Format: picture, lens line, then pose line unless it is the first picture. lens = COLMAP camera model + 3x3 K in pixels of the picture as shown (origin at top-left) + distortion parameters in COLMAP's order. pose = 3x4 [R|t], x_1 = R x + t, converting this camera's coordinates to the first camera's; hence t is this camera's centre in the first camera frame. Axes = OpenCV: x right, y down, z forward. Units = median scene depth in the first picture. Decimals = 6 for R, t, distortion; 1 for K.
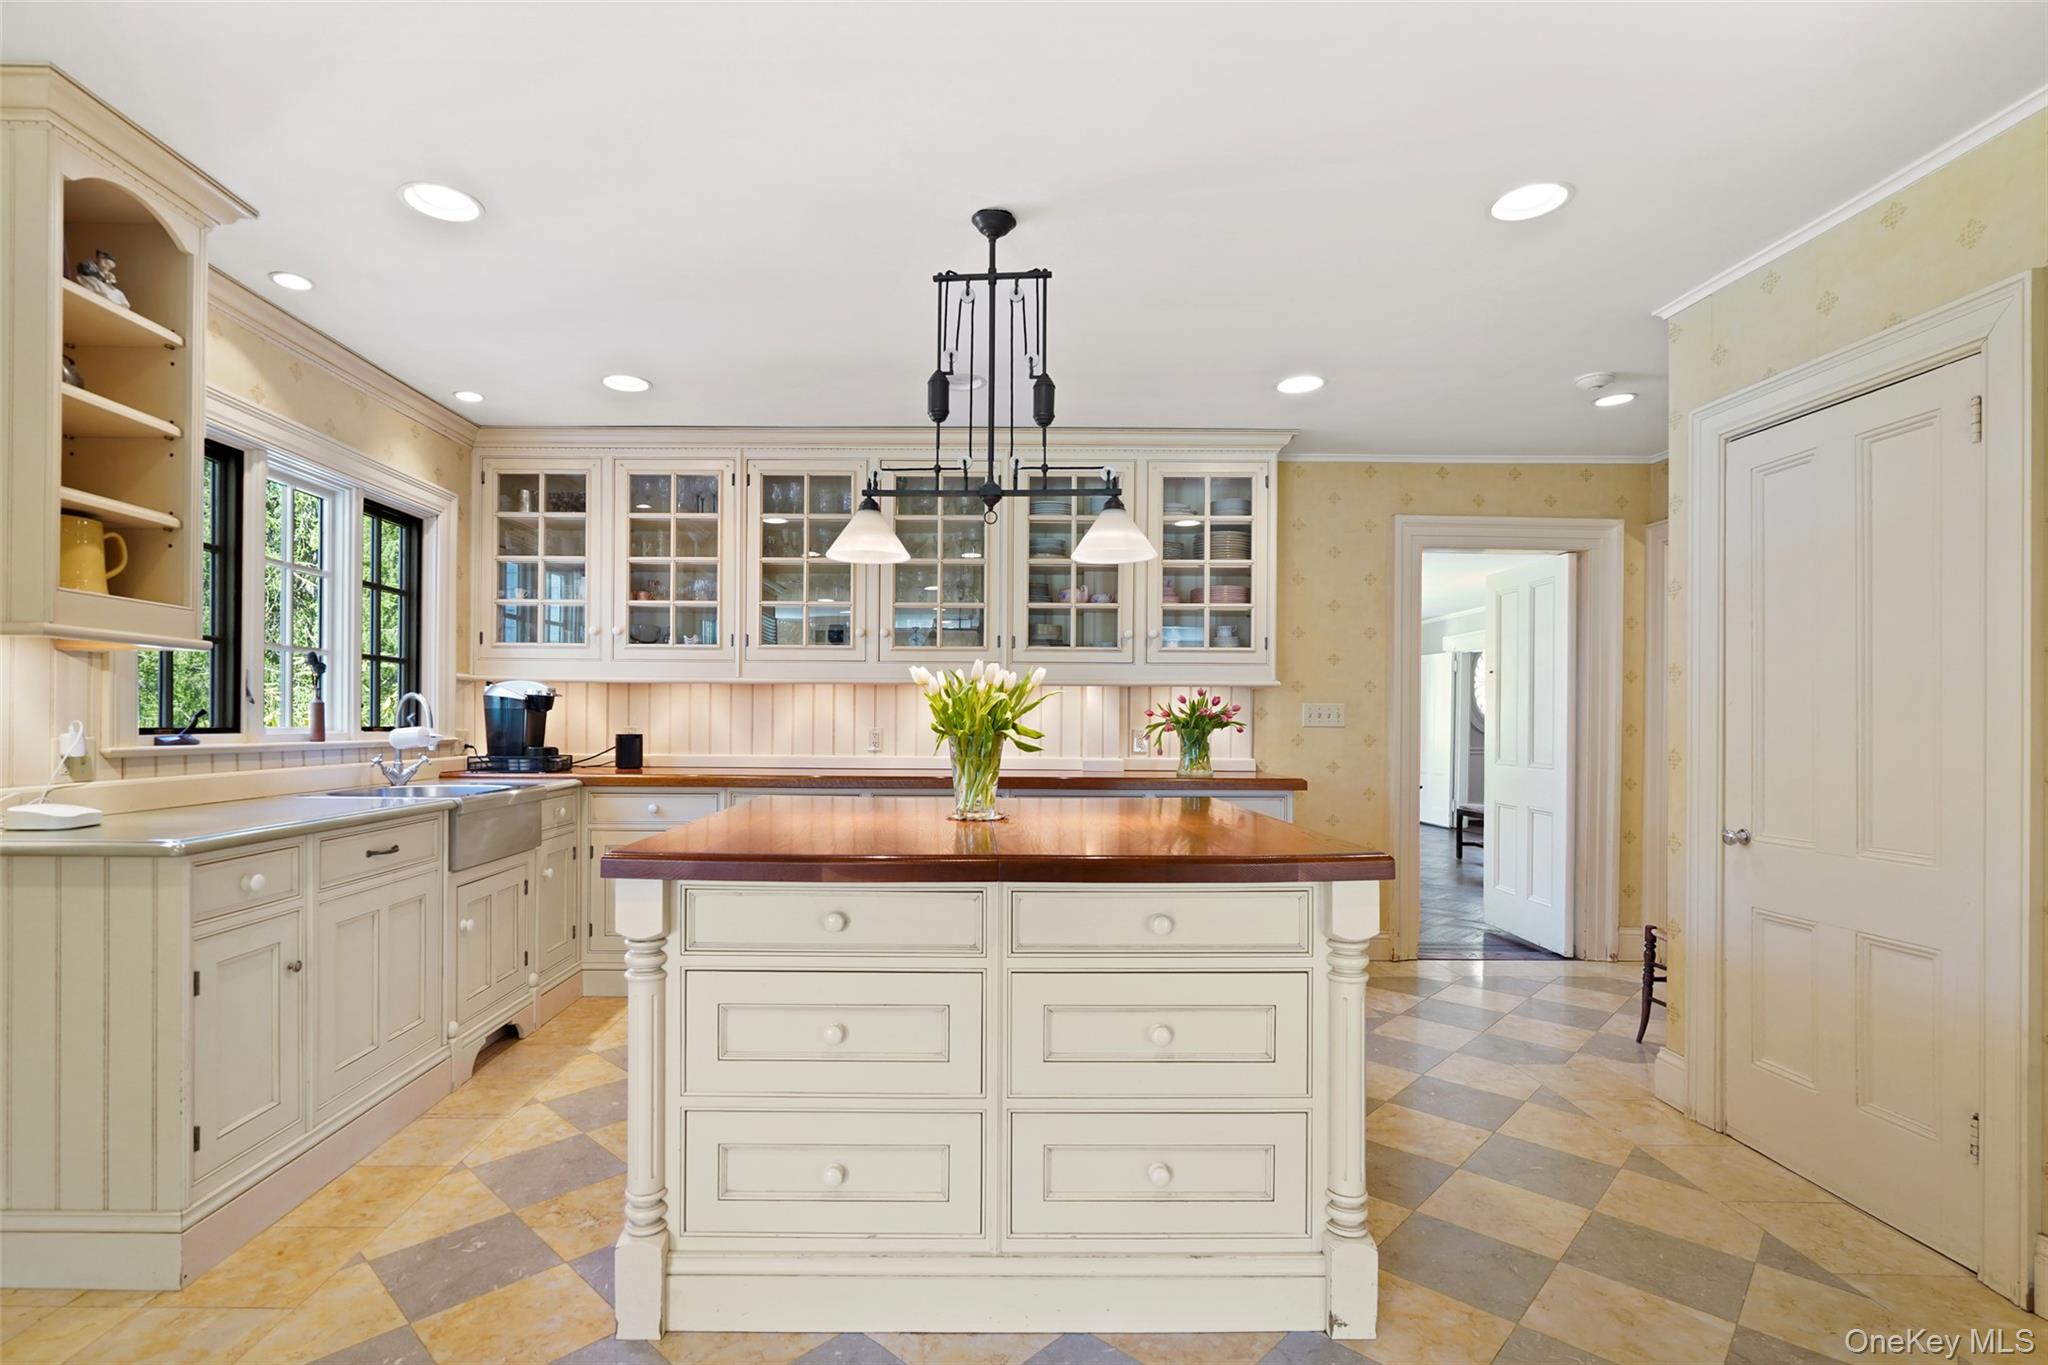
lens RADIAL K [[973.2, 0, 958.6], [0, 973.2, 732.6], [0, 0, 1]] dist [-0.011344, 0.000092]
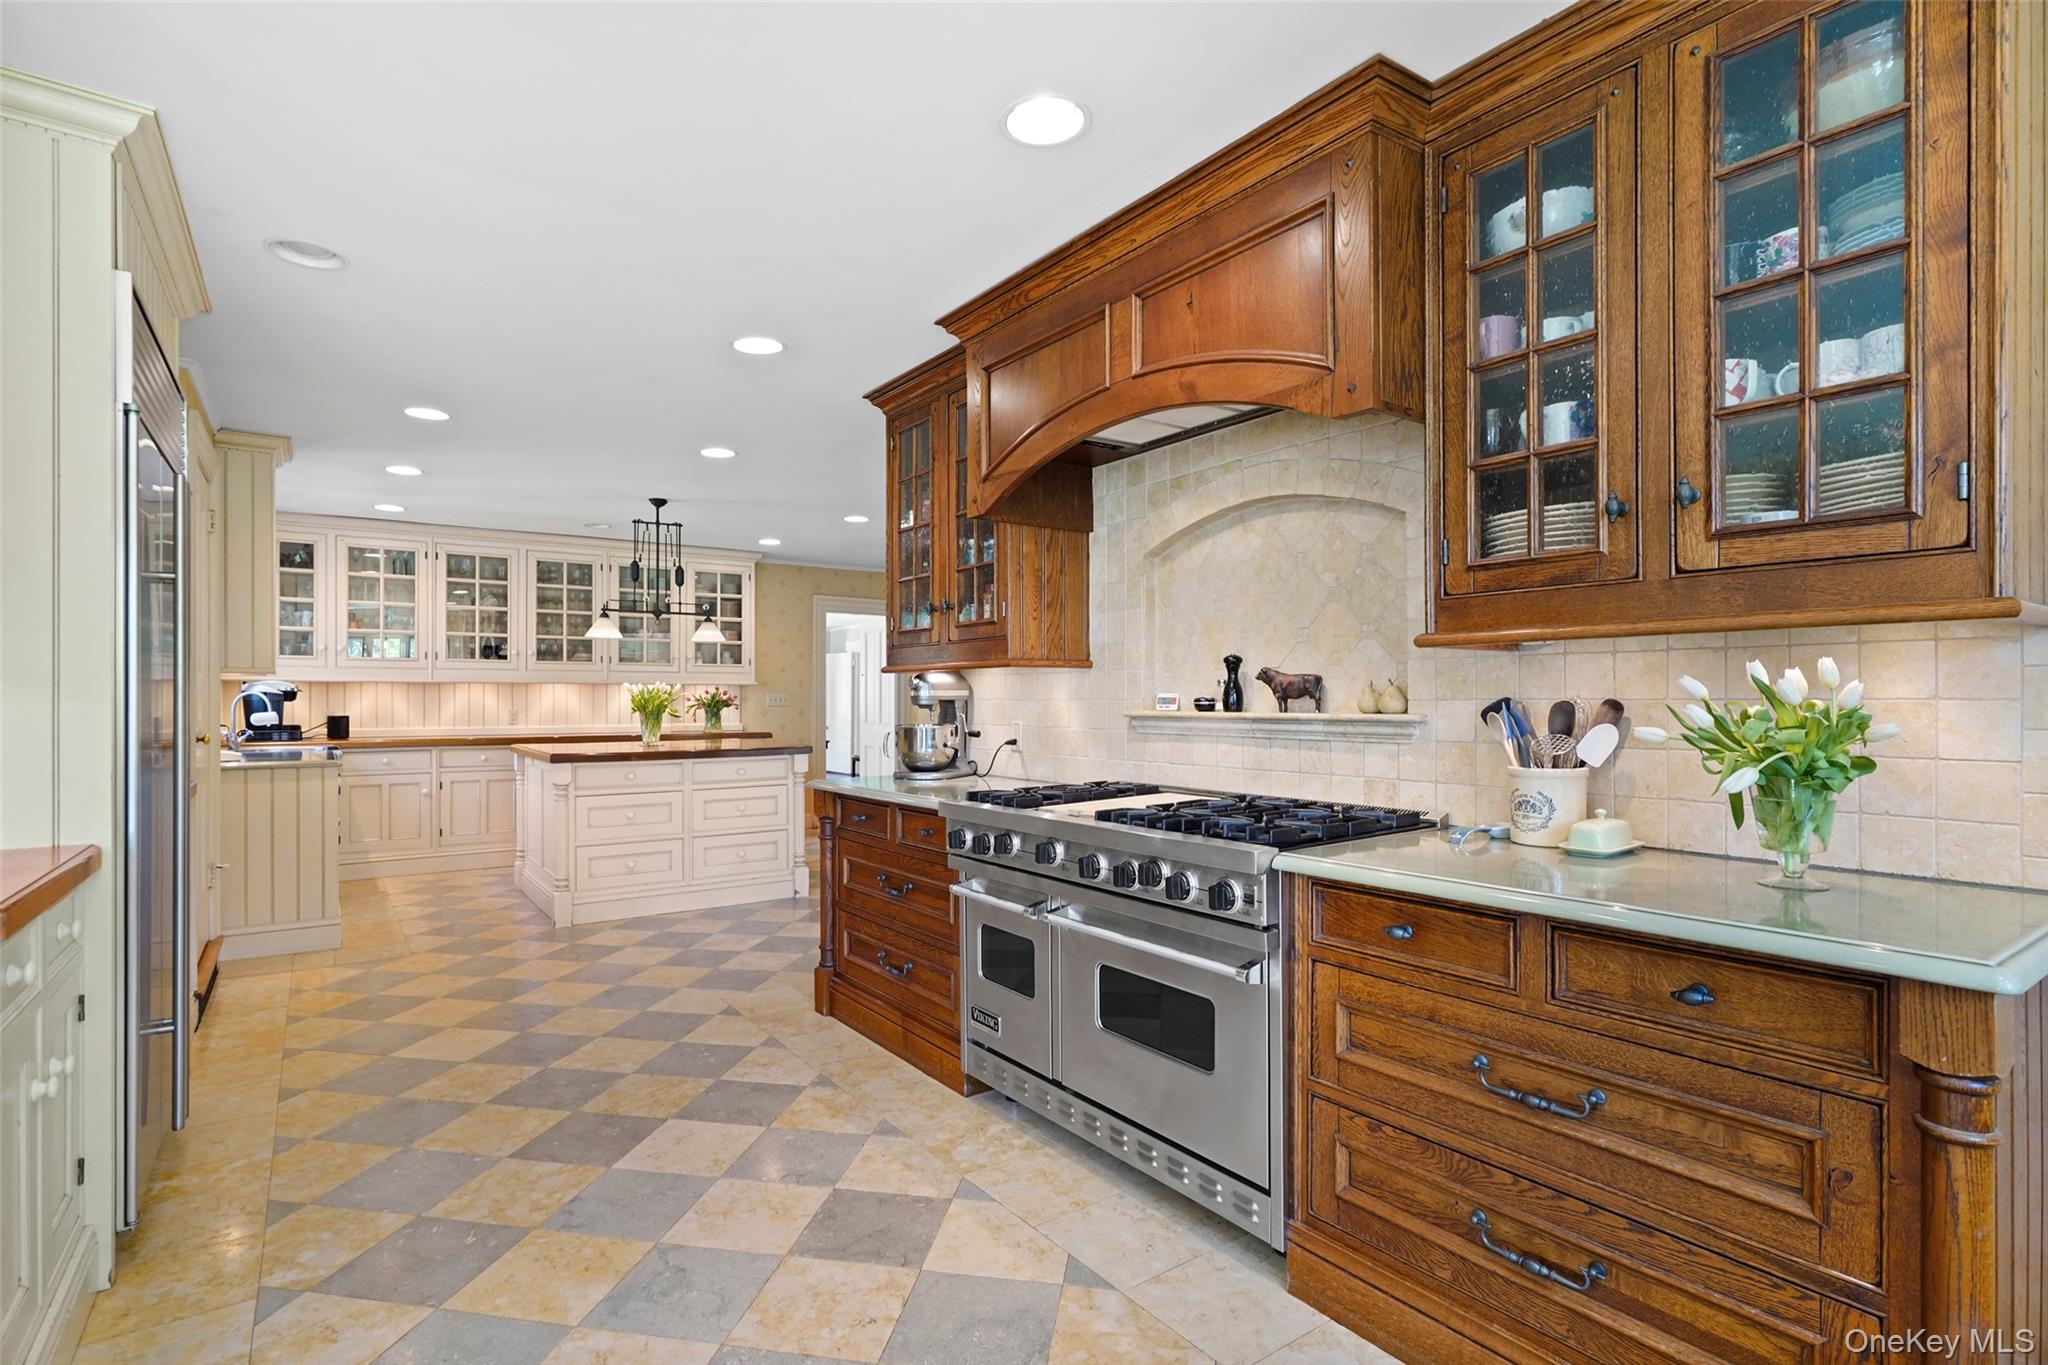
lens RADIAL K [[1002.5, 0, 1024.0], [0, 1002.5, 682.5], [0, 0, 1]] dist [-0.001272, -0.000147]
pose [[0.810281, 0.002706, 0.586035, -0.401259], [0.013518, 0.999637, -0.023306, 0.000555], [-0.585886, 0.026806, 0.809950, -0.909143]]
